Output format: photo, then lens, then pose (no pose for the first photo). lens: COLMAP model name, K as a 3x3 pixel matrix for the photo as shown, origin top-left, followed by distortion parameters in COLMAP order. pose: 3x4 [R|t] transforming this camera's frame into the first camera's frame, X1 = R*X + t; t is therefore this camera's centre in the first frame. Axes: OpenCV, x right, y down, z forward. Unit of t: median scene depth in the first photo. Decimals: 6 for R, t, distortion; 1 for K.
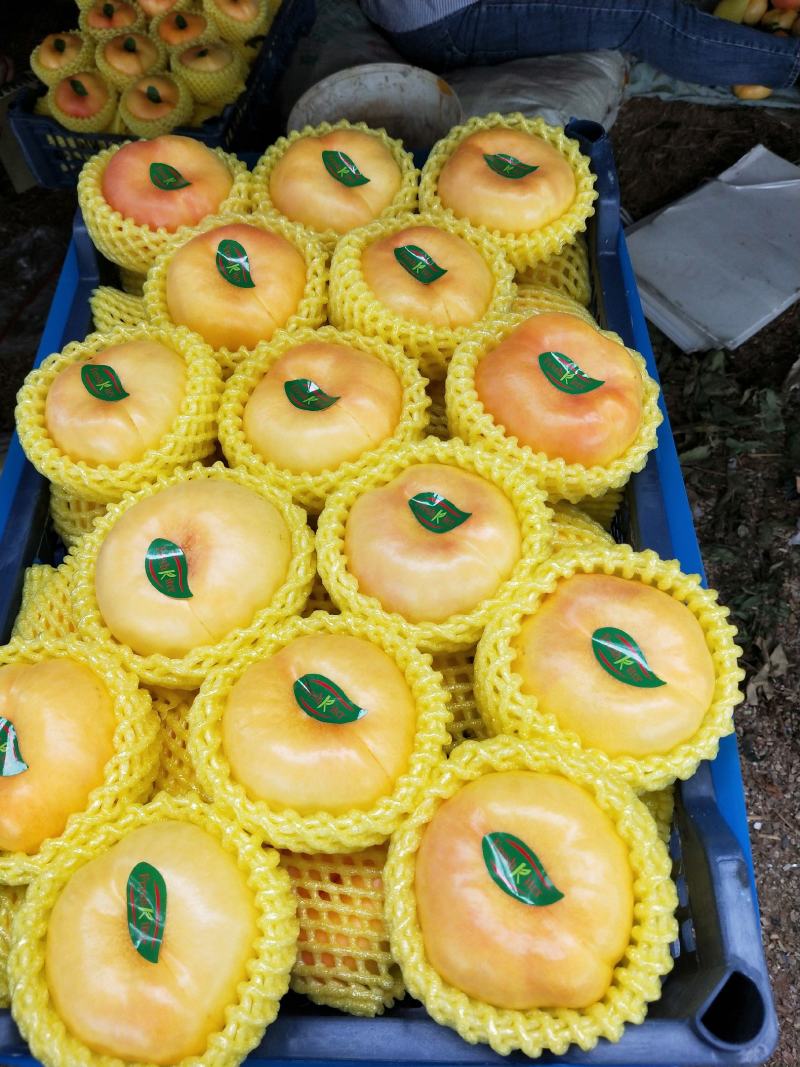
lens RADIAL K [[832.8, 0, 386.0], [0, 832.8, 546.5], [0, 0, 1]] dist [0.057118, -0.122302]
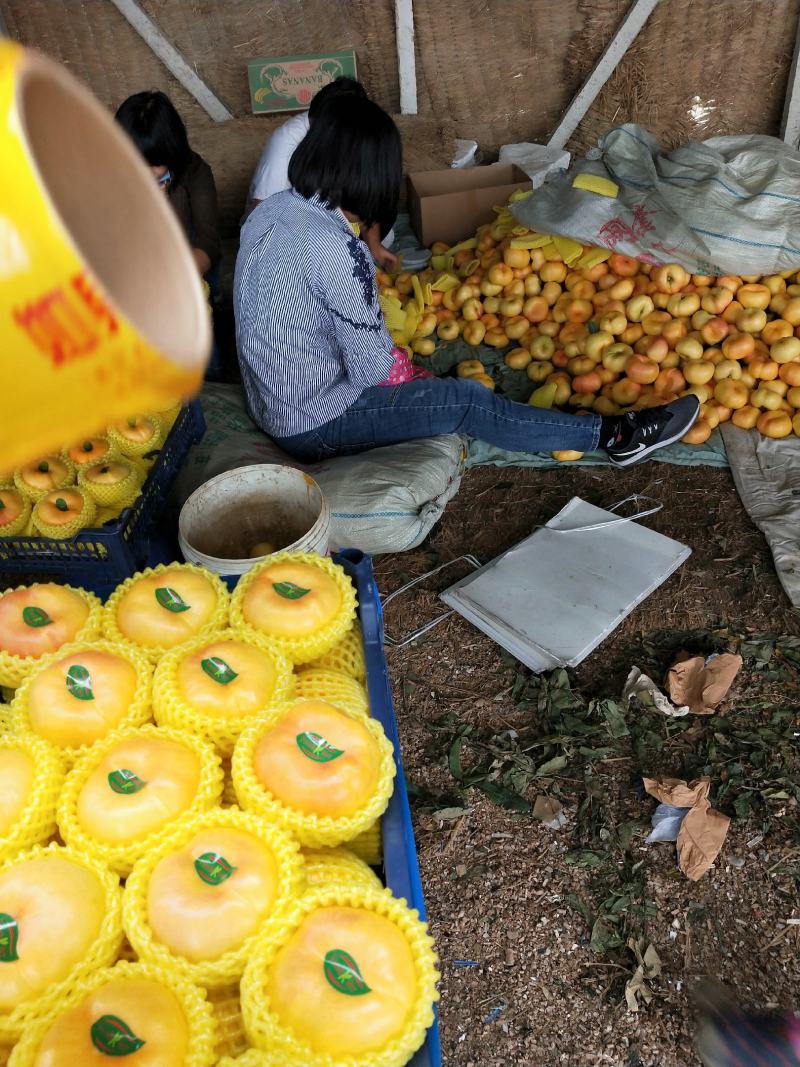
lens RADIAL K [[832.8, 0, 386.0], [0, 832.8, 546.5], [0, 0, 1]] dist [0.057118, -0.122302]
pose [[0.993212, -0.072739, 0.090766, 0.181329], [0.100748, 0.927975, -0.358765, -0.007647], [-0.058132, 0.365475, 0.929004, -0.321178]]
